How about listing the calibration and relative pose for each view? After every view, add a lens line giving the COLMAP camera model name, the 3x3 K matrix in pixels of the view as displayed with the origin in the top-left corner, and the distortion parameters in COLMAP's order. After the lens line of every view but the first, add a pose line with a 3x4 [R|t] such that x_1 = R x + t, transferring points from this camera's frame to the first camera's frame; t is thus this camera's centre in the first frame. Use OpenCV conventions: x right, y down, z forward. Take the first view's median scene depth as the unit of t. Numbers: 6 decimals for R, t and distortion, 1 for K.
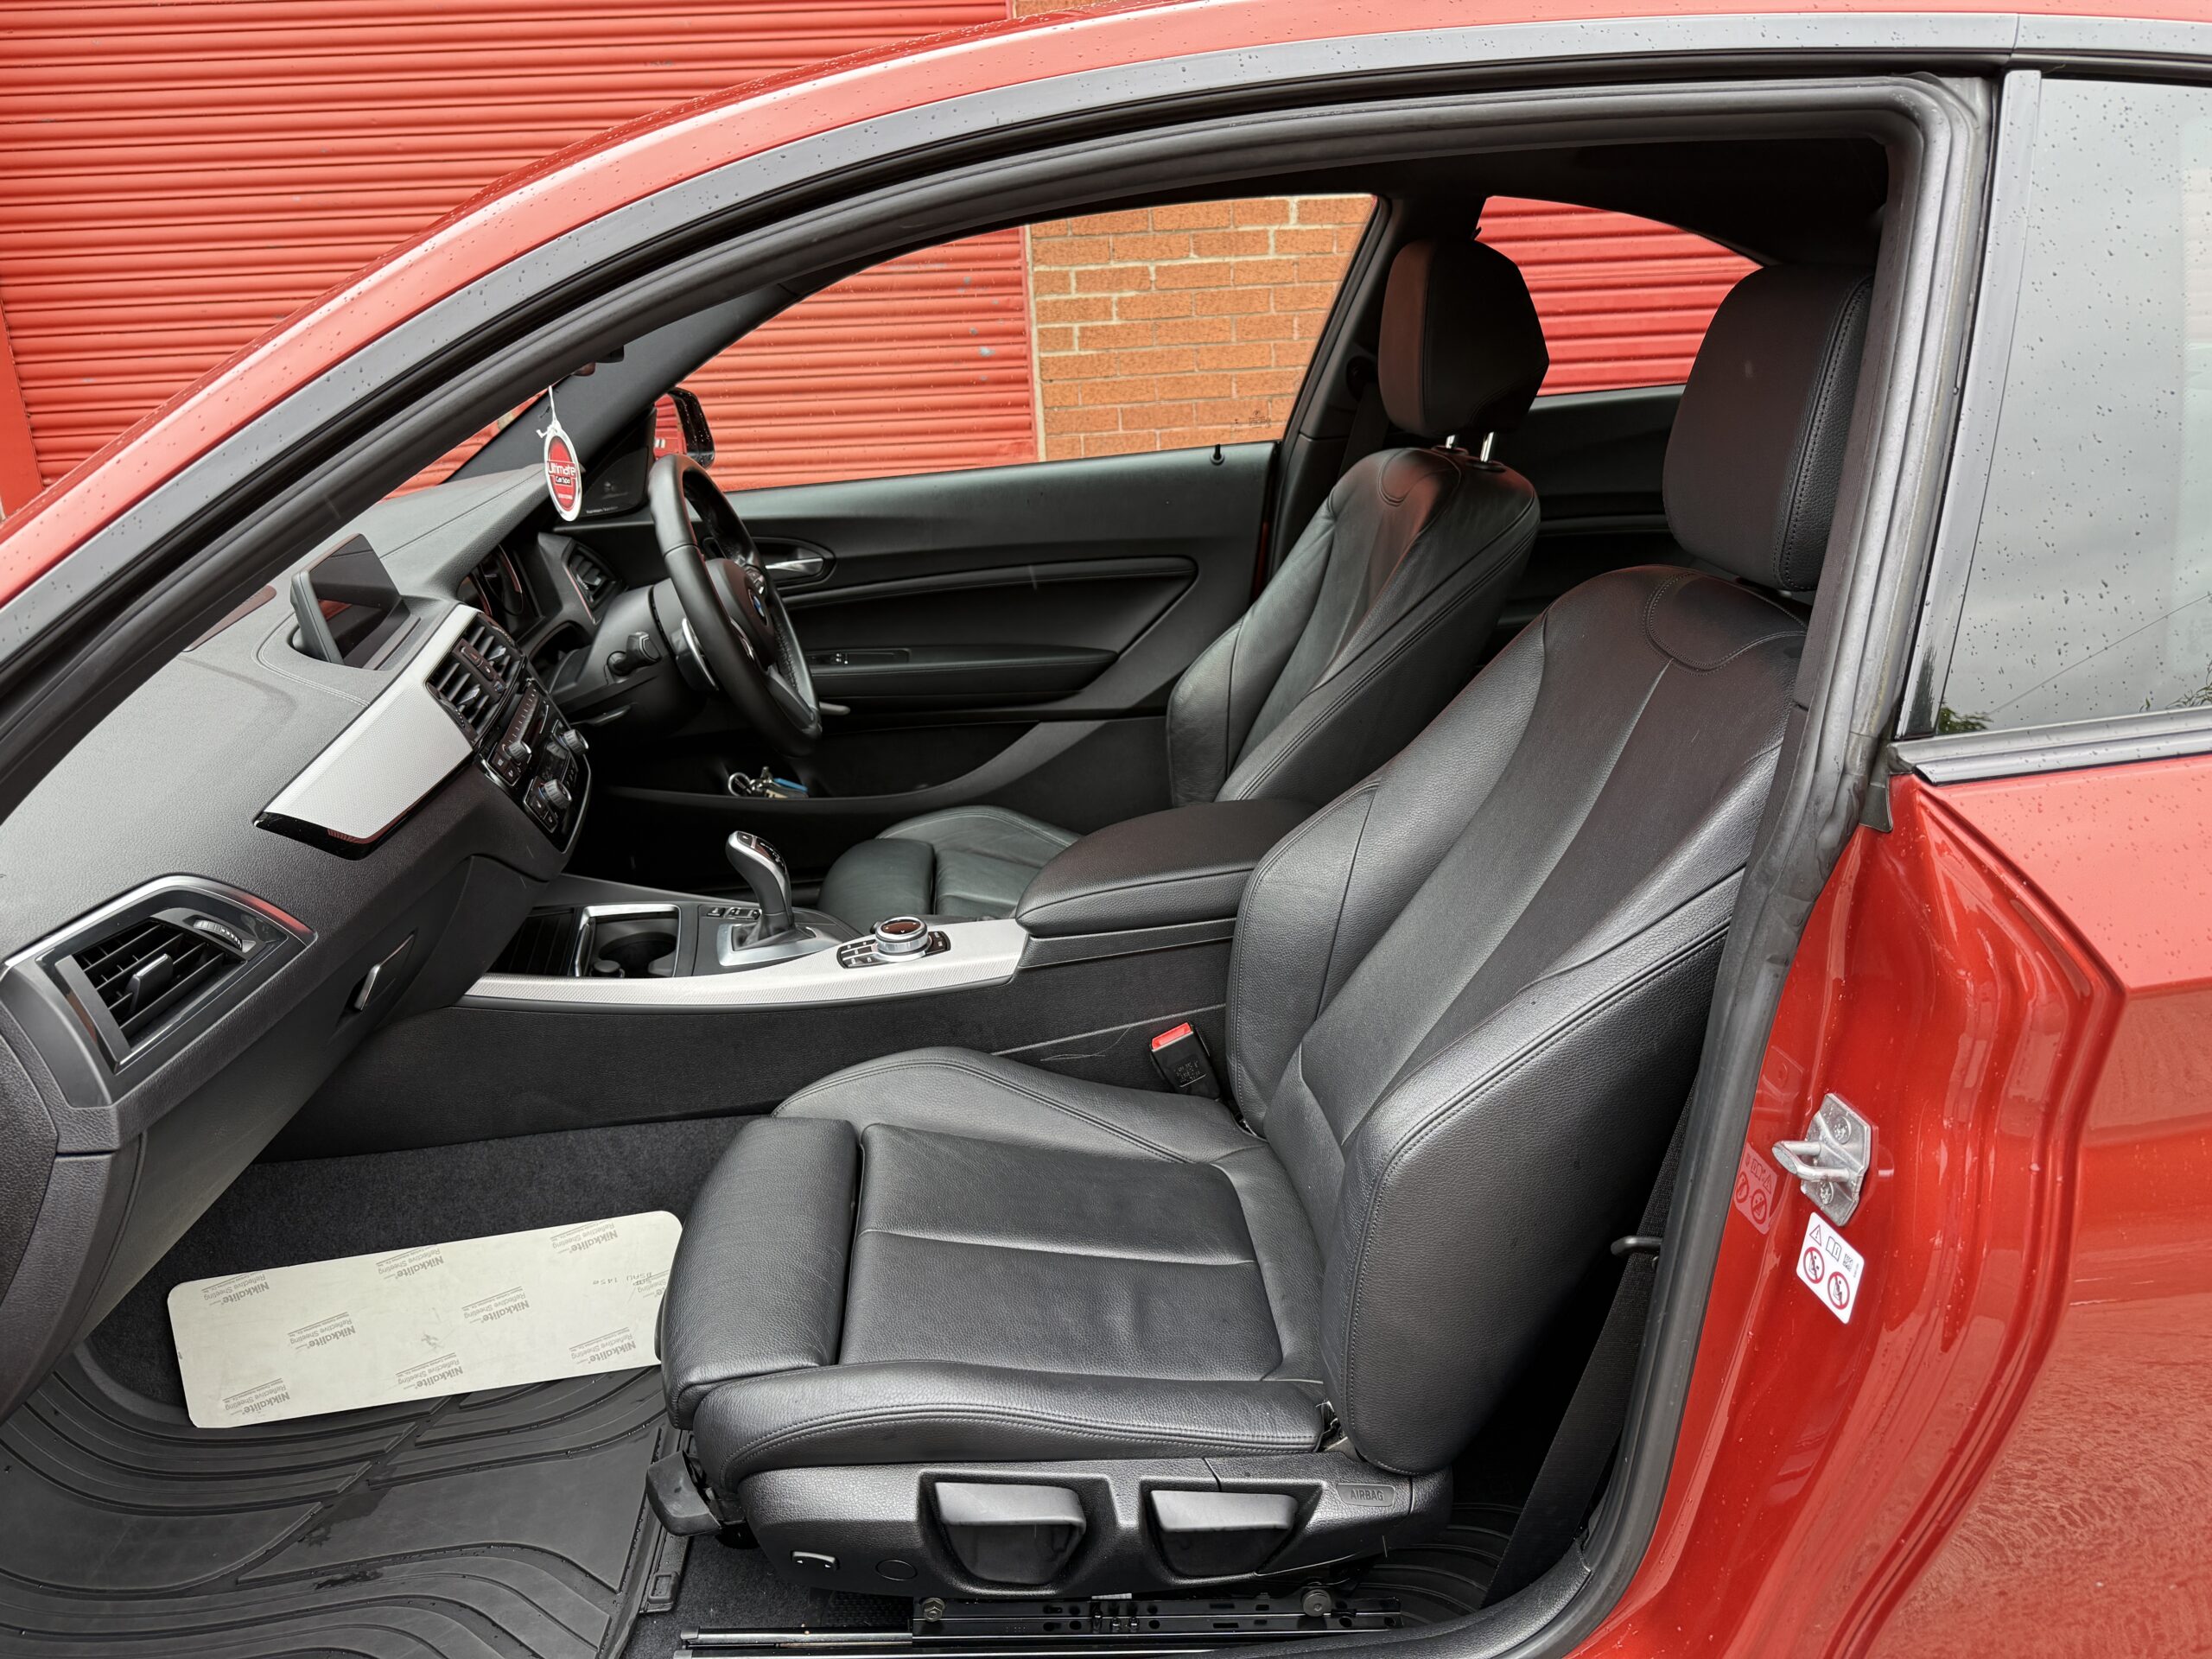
lens RADIAL K [[1449.5, 0, 1093.8], [0, 1449.5, 844.8], [0, 0, 1]] dist [0.027653, -0.042309]
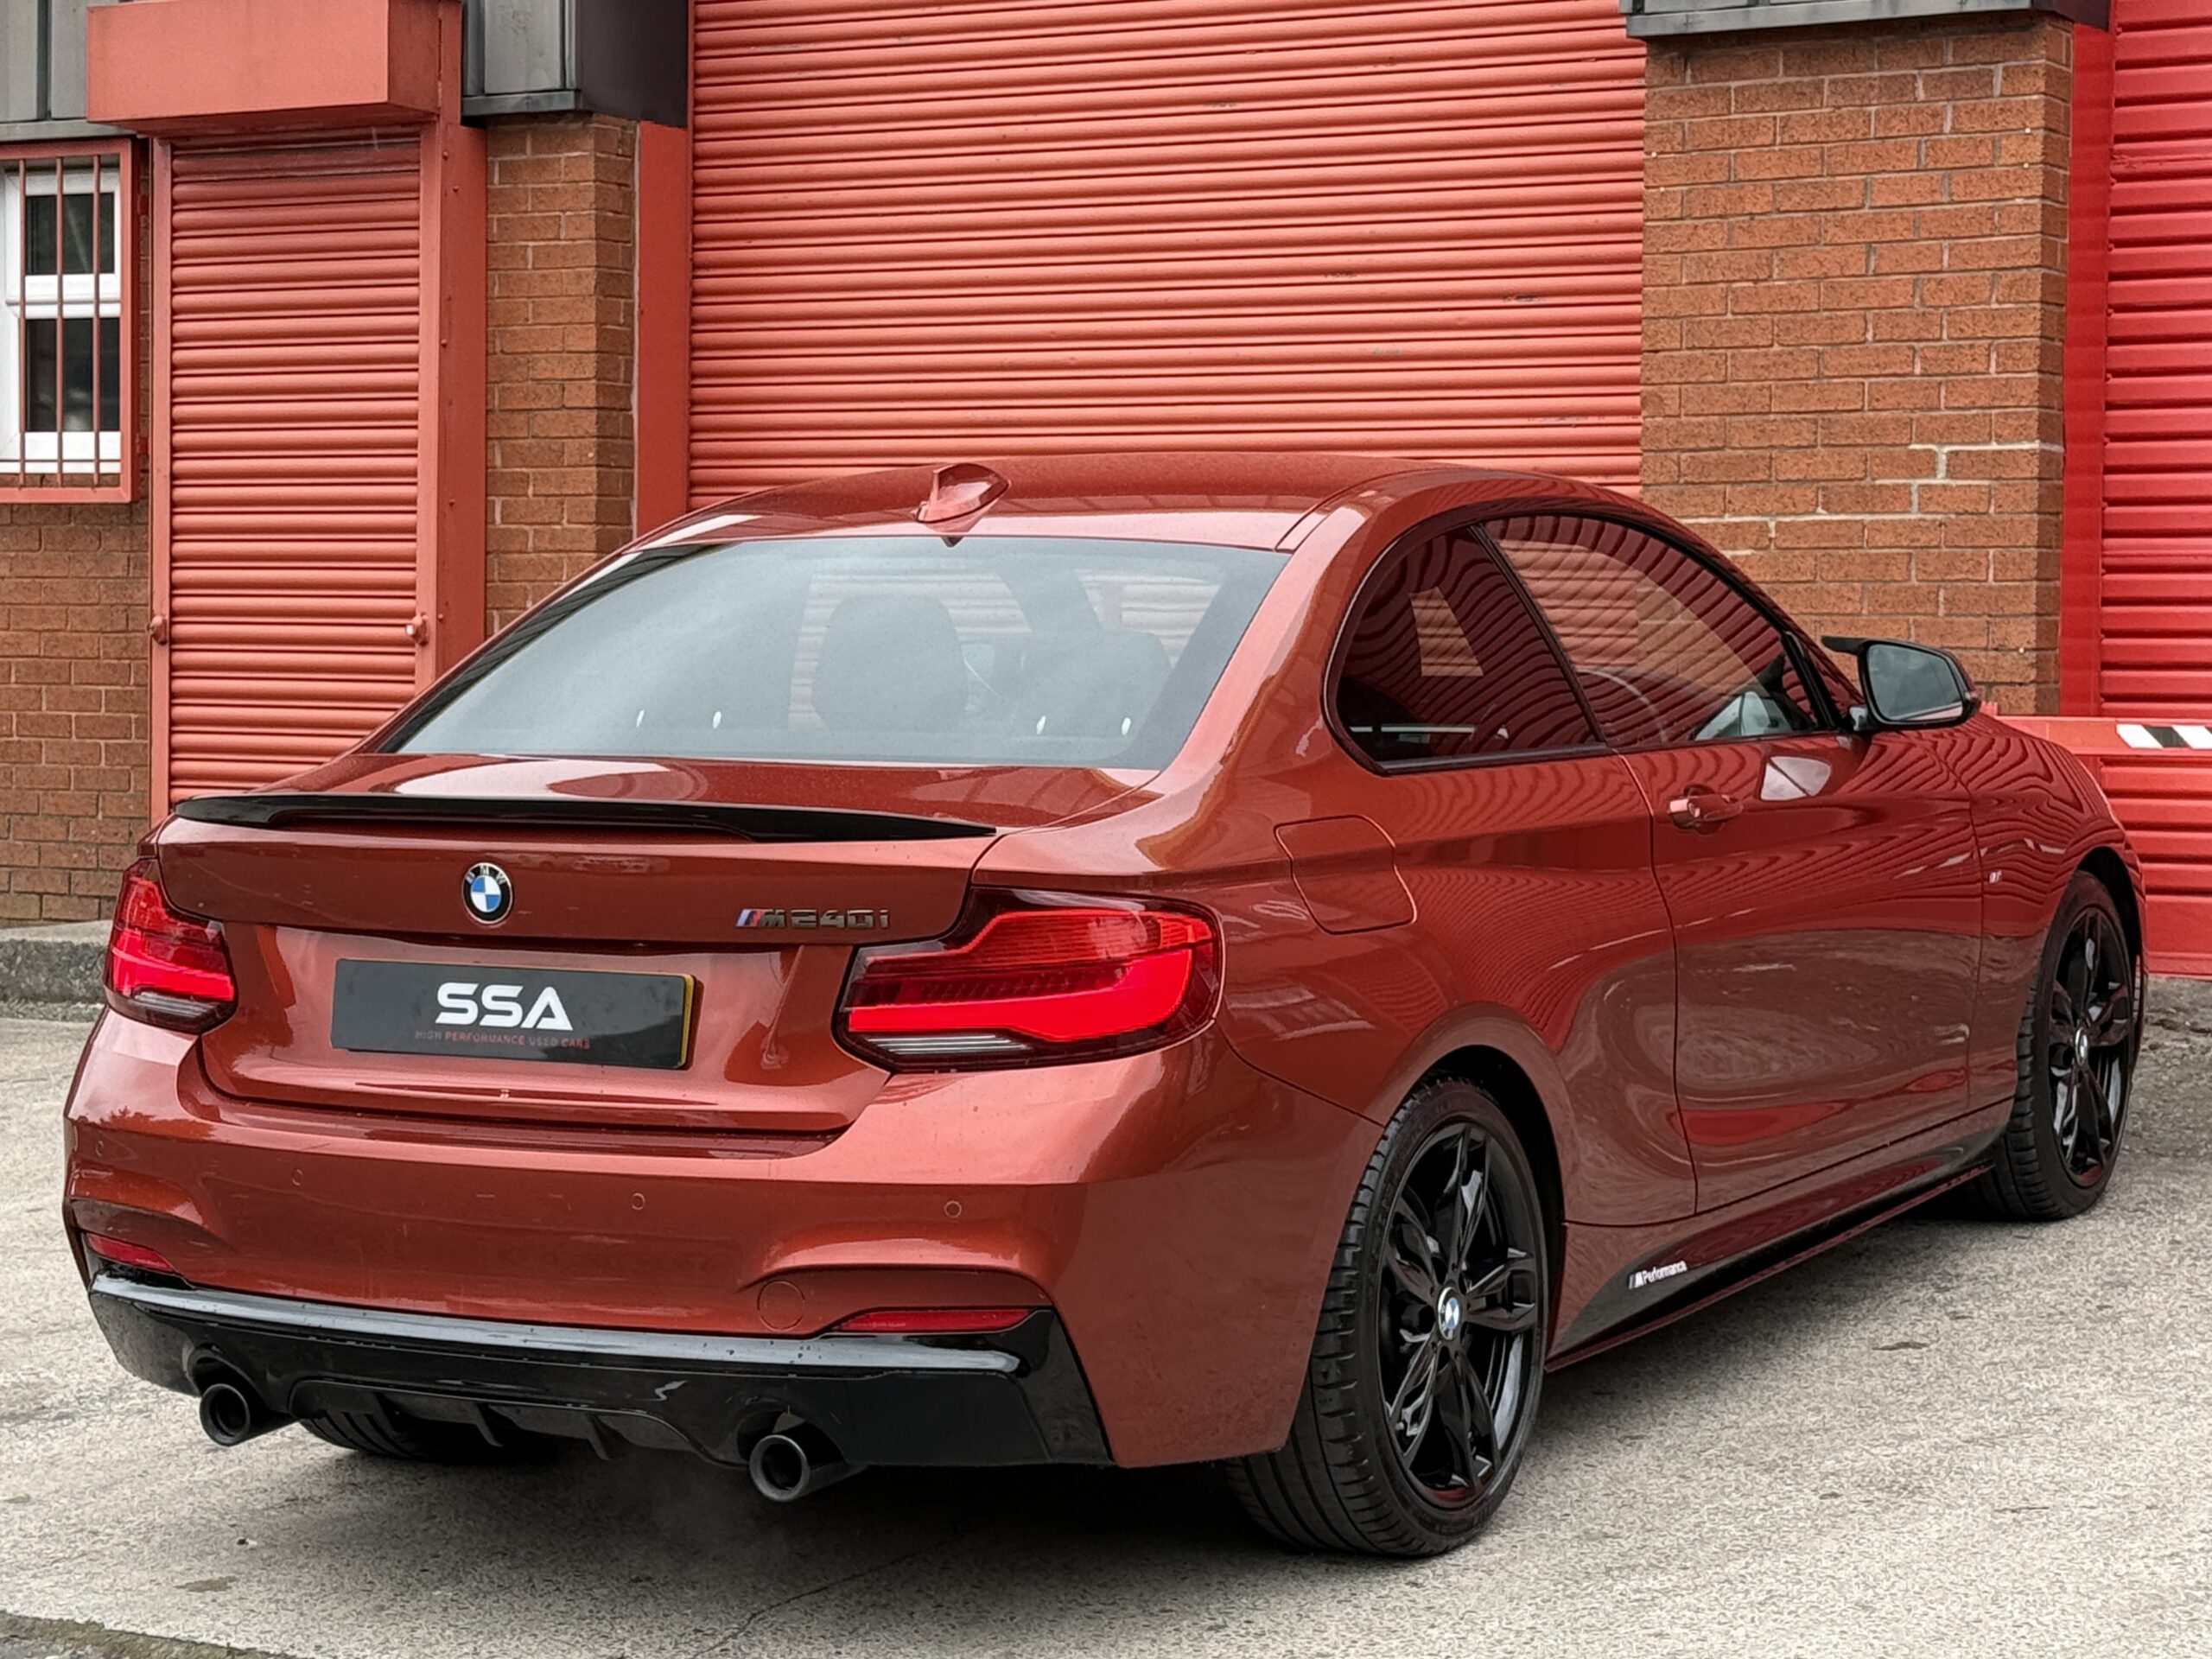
lens RADIAL K [[4788.6, 0, 1071.2], [0, 4788.6, 849.6], [0, 0, 1]] dist [0.144926, 0.000000]
pose [[0.805616, 0.077885, -0.587296, 1.303226], [-0.233376, 0.952886, -0.193763, 0.382327], [0.544535, 0.293159, 0.785837, -1.251464]]
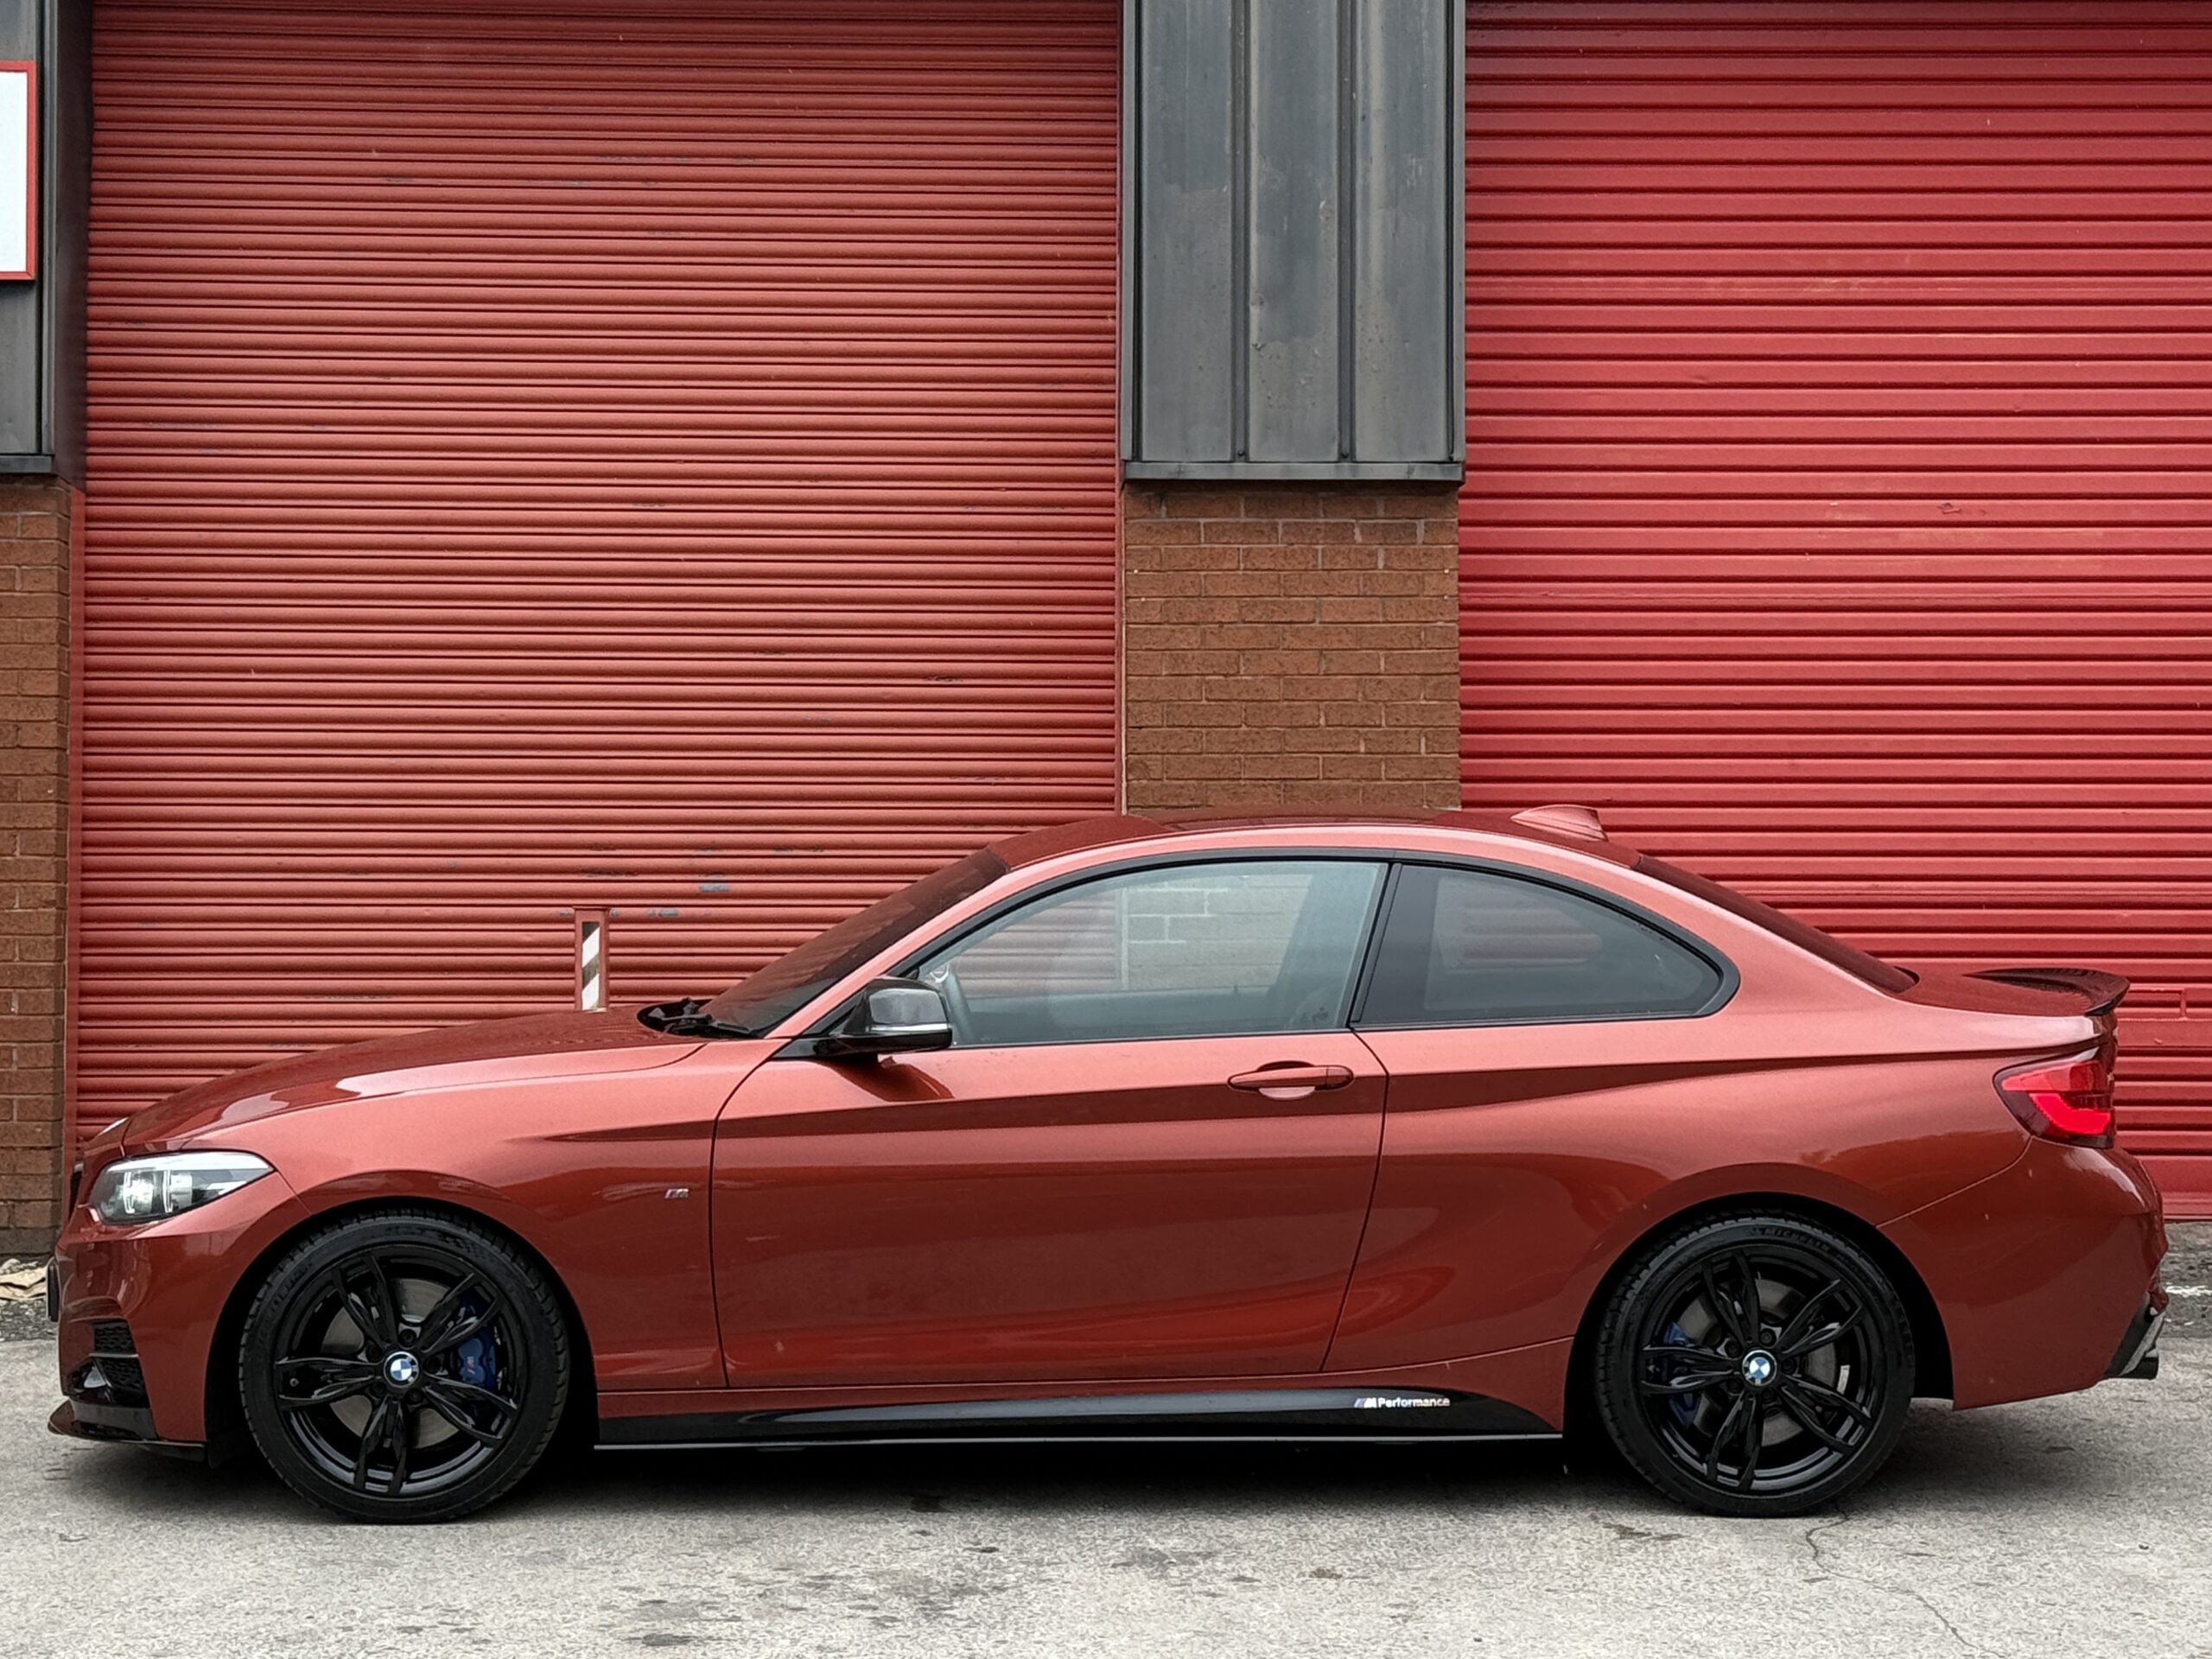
lens RADIAL K [[4728.4, 0, 1099.8], [0, 4728.4, 832.7], [0, 0, 1]] dist [0.143461, 0.000000]
pose [[0.997895, 0.046152, -0.045564, 0.088298], [-0.059330, 0.933367, -0.353985, 0.759983], [0.026191, 0.355943, 0.934141, -2.104719]]
